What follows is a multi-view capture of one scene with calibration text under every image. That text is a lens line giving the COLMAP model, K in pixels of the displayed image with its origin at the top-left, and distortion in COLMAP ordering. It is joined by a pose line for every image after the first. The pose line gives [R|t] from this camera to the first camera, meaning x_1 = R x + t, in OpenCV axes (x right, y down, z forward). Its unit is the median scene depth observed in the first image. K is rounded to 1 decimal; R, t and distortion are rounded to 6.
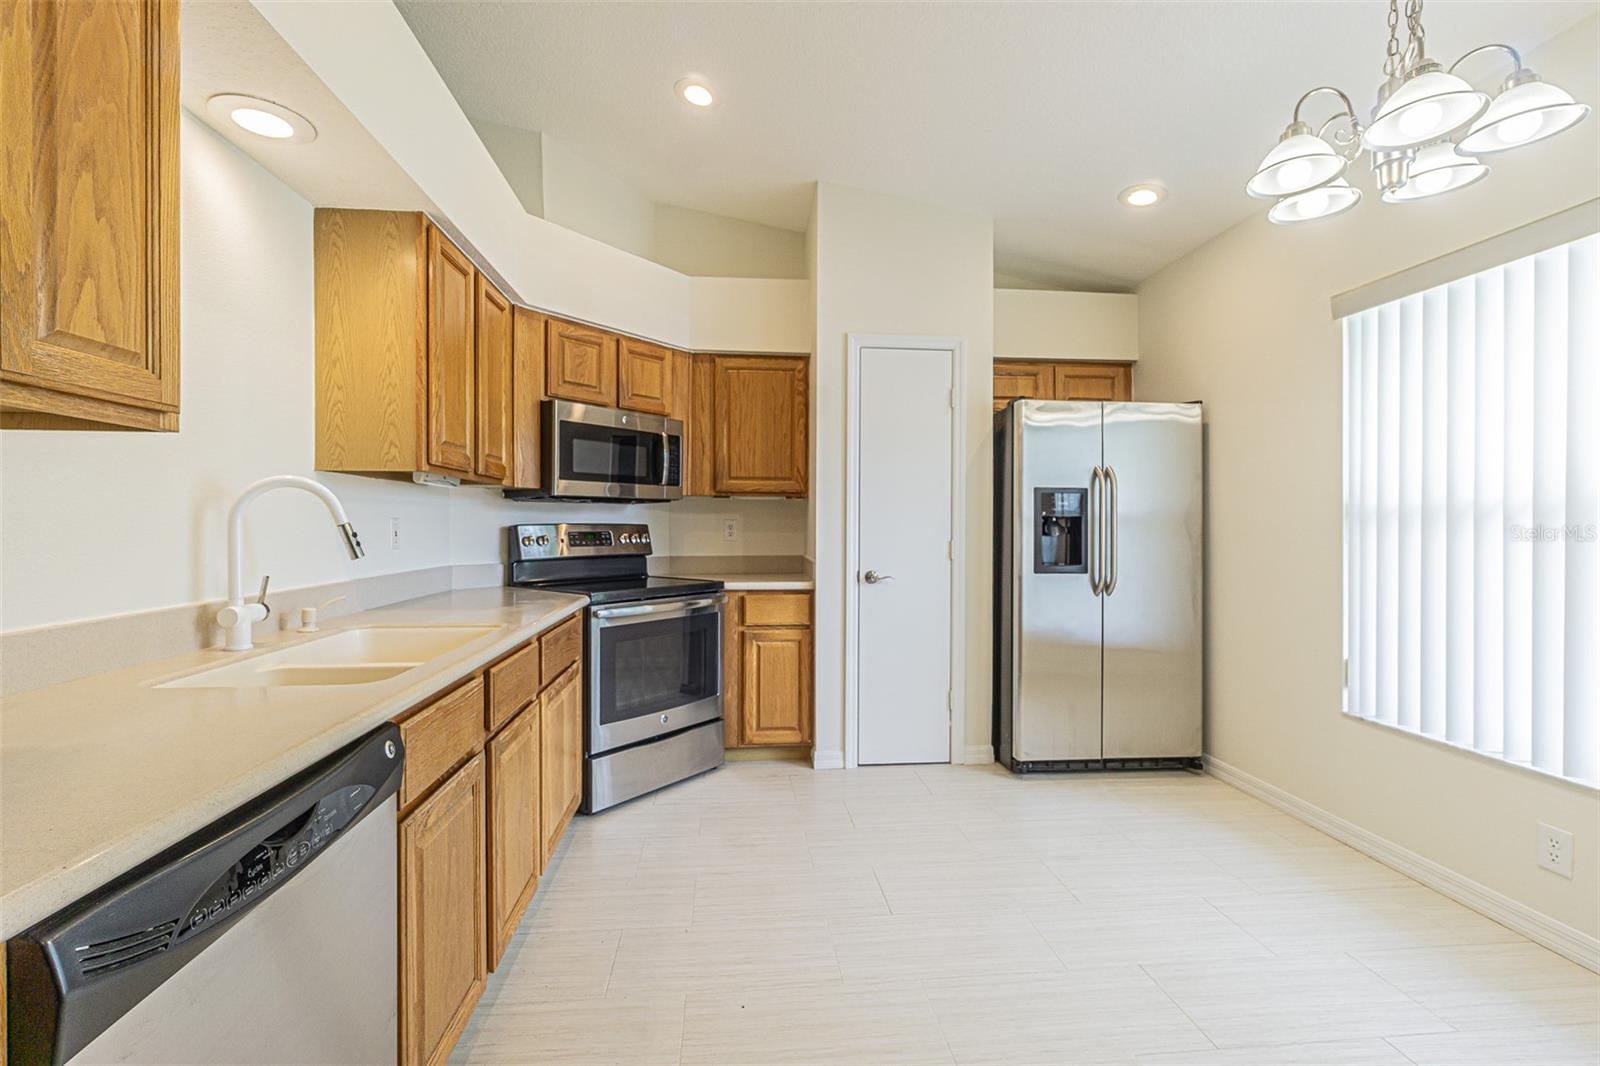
lens RADIAL K [[690.3, 0, 794.7], [0, 690.3, 530.8], [0, 0, 1]] dist [-0.002156, 0.000936]
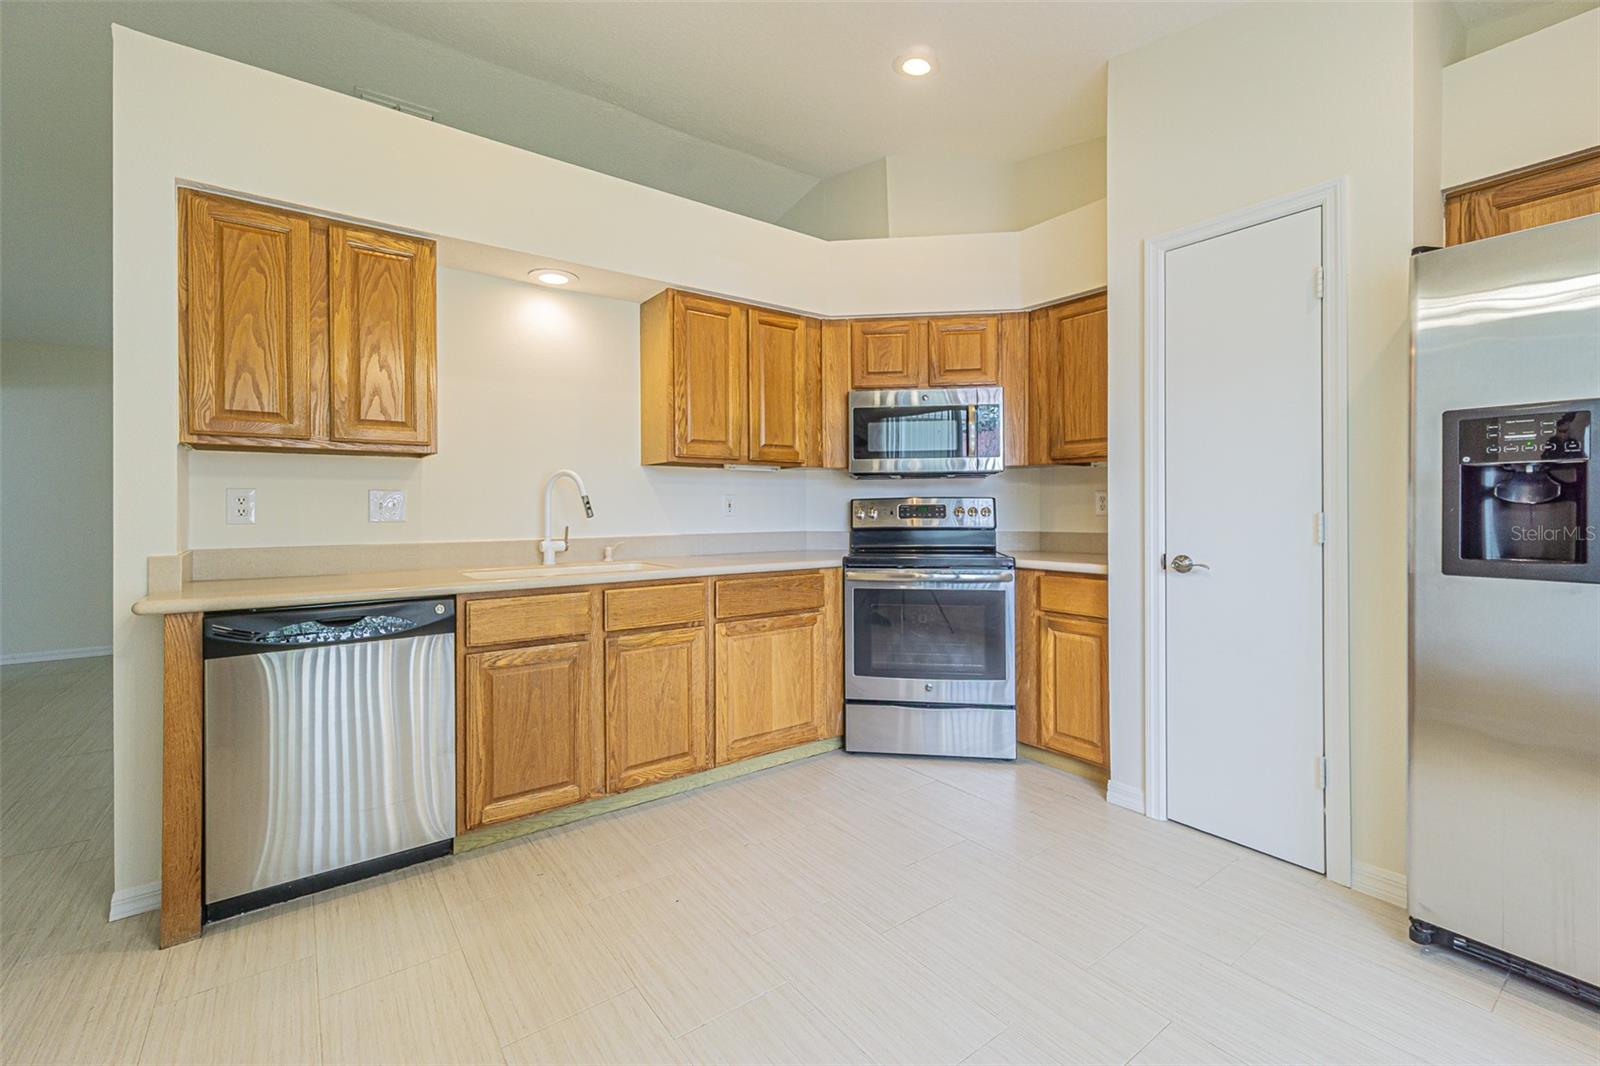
lens RADIAL K [[690.3, 0, 822.2], [0, 690.3, 510.0], [0, 0, 1]] dist [-0.002156, 0.000936]
pose [[0.515884, -0.004477, -0.856647, 0.538360], [-0.001814, 0.999978, -0.006318, 0.015957], [0.856657, 0.004813, 0.515864, 0.307427]]
